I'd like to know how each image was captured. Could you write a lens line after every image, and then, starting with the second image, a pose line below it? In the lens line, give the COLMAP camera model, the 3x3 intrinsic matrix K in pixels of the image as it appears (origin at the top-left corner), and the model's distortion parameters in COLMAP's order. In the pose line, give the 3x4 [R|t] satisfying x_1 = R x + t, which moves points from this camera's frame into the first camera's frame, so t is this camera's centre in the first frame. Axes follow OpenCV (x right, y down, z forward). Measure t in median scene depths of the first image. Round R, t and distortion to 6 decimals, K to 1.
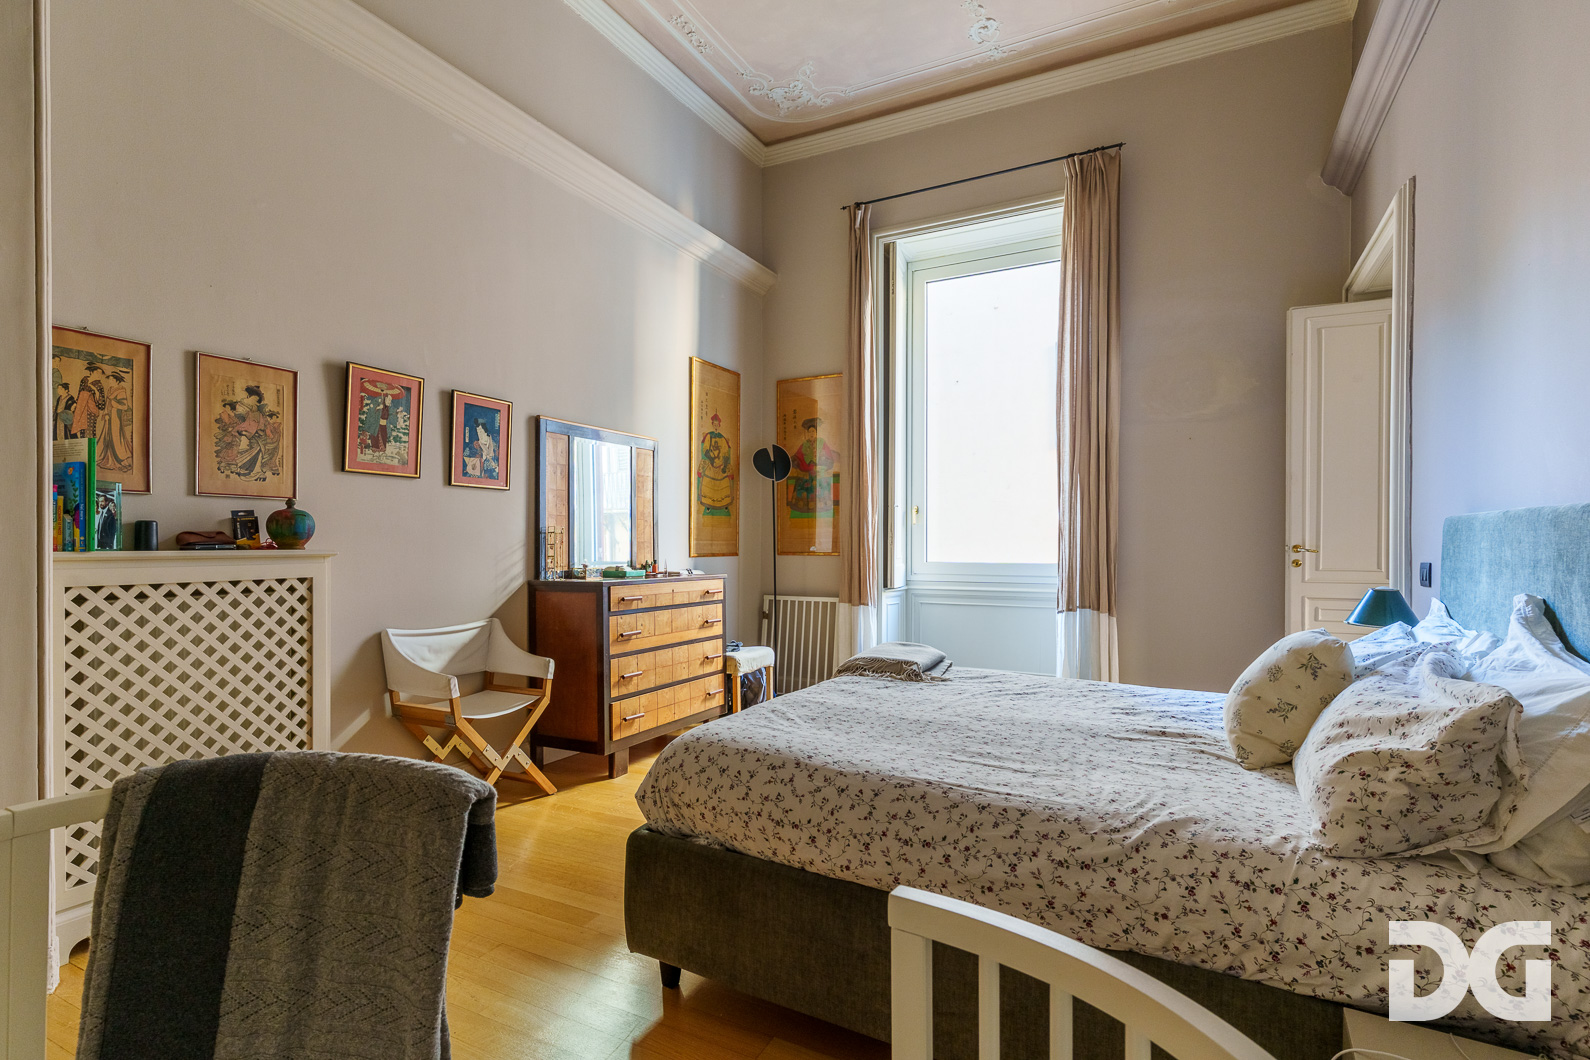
lens RADIAL K [[773.5, 0, 795.0], [0, 773.5, 548.0], [0, 0, 1]] dist [0.000625, 0.000235]
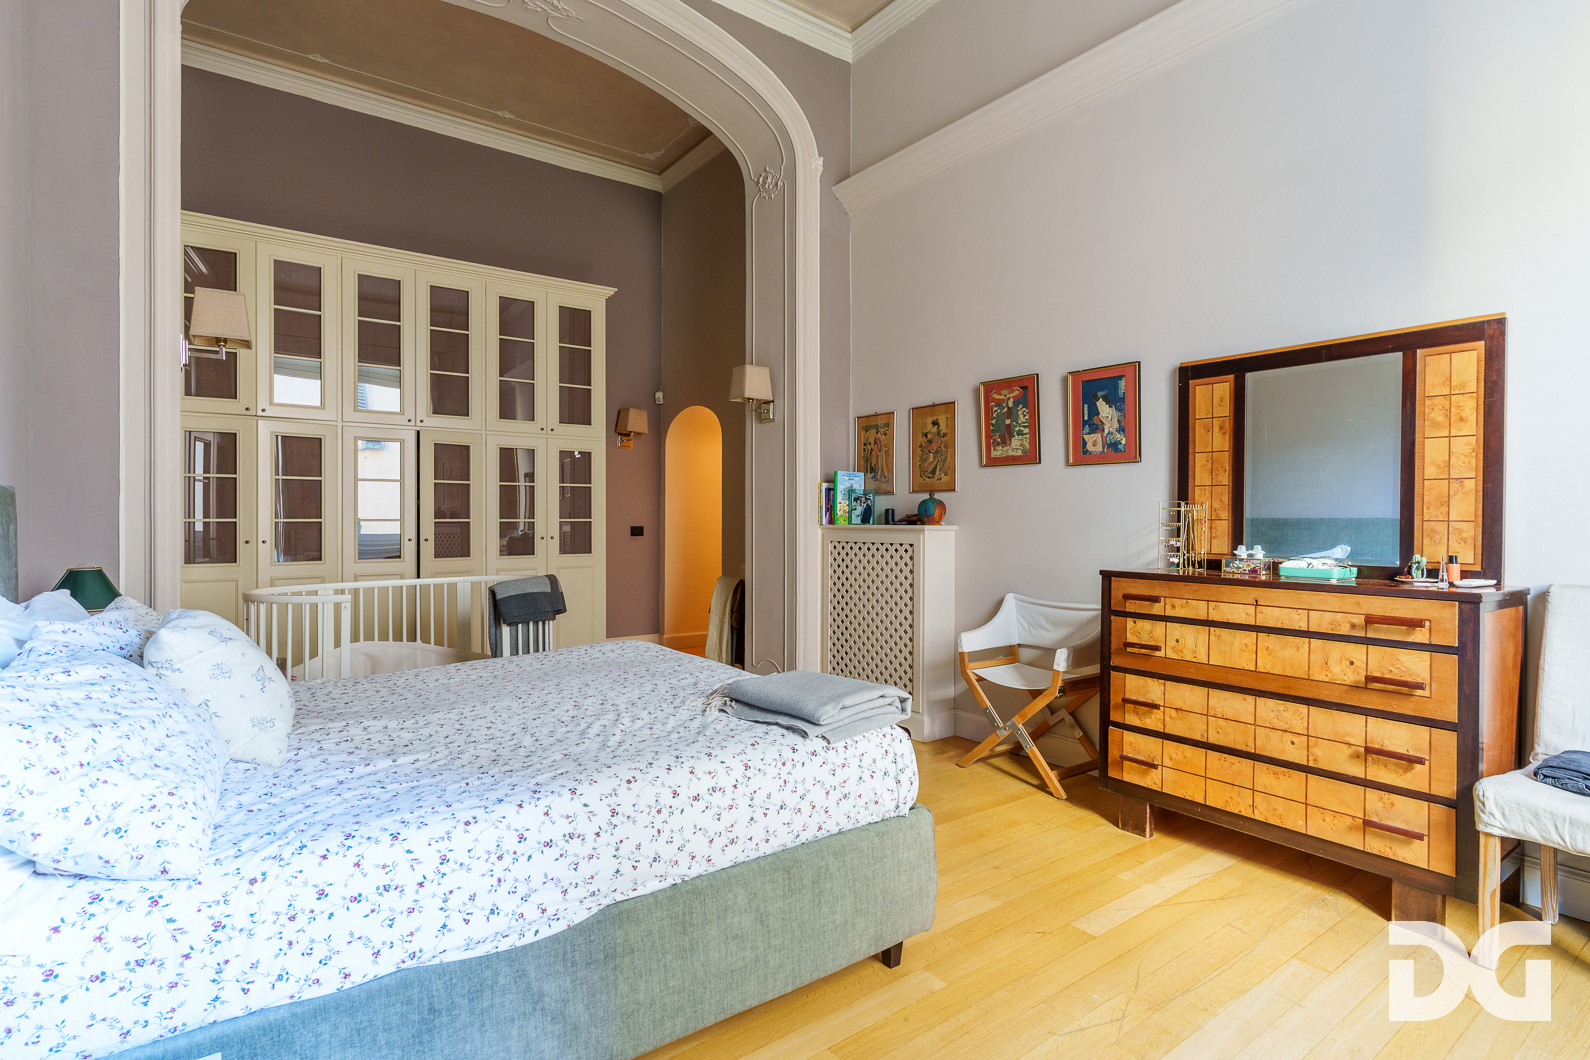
lens RADIAL K [[777.7, 0, 769.3], [0, 777.7, 519.2], [0, 0, 1]] dist [0.000124, 0.000046]
pose [[-0.452512, -0.000116, -0.891758, 0.690988], [-0.007570, 0.999964, 0.003711, -0.010856], [0.891726, 0.008430, -0.452497, 1.163178]]
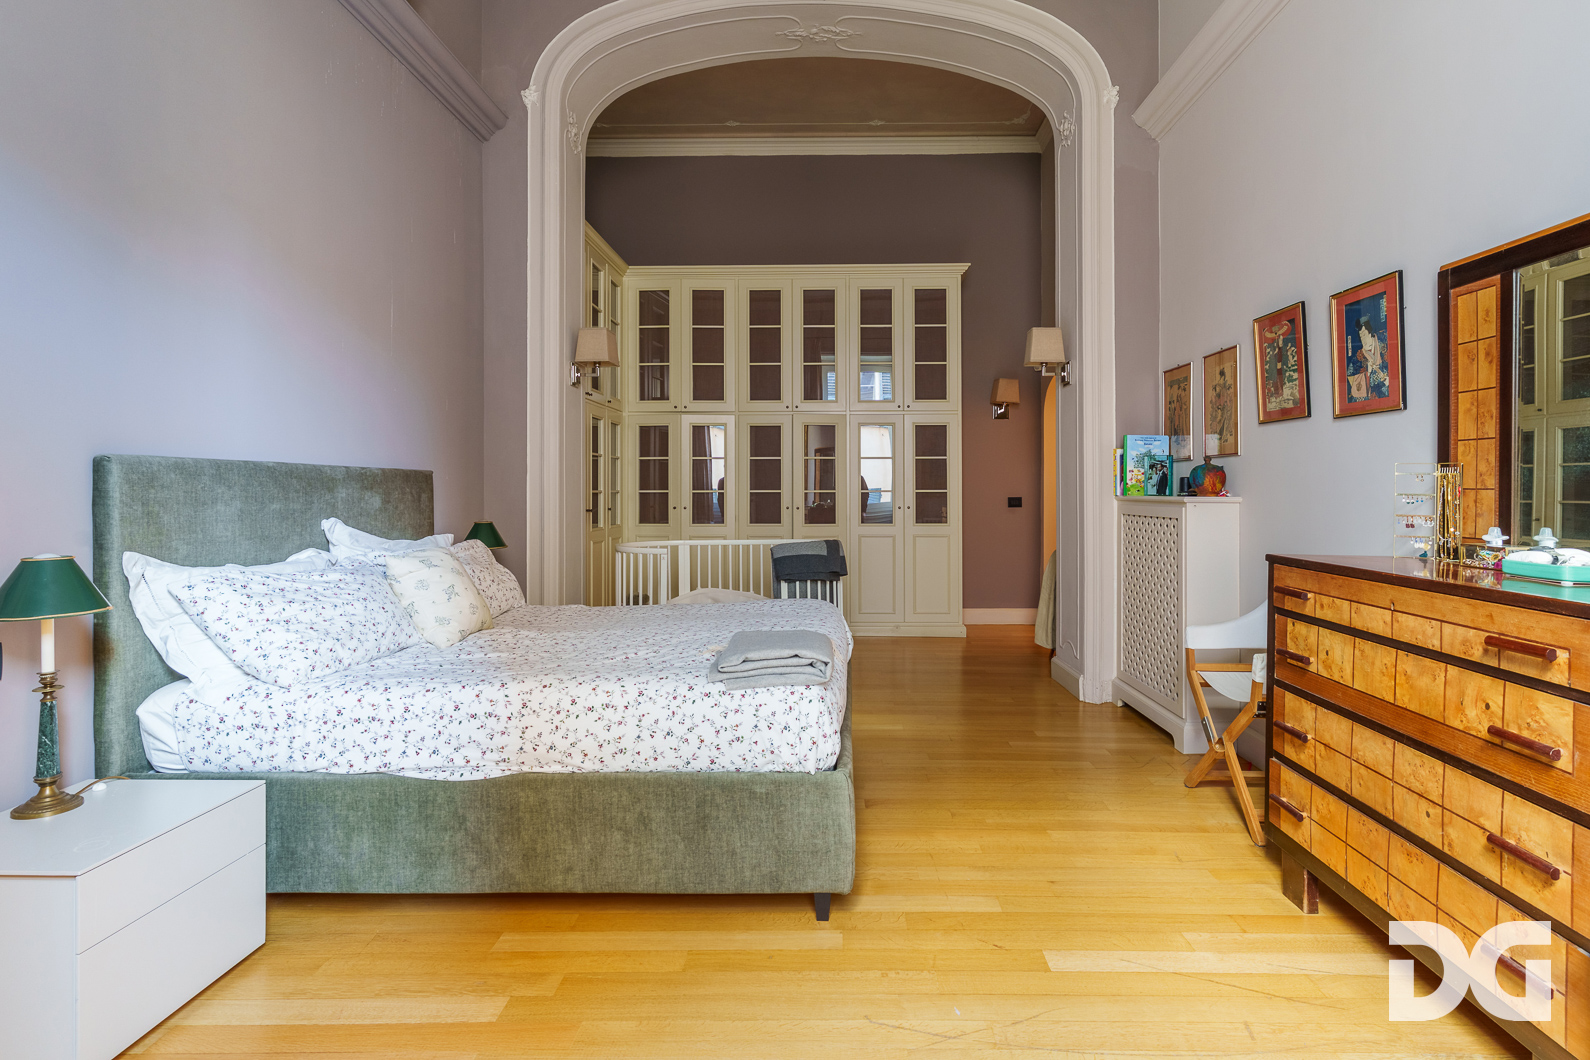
lens RADIAL K [[802.0, 0, 827.6], [0, 802.0, 482.7], [0, 0, 1]] dist [0.000239, 0.000553]
pose [[-0.893268, -0.003465, -0.449512, 0.394748], [-0.002469, 0.999993, -0.002803, -0.012747], [0.449518, -0.001394, -0.893270, 1.560543]]
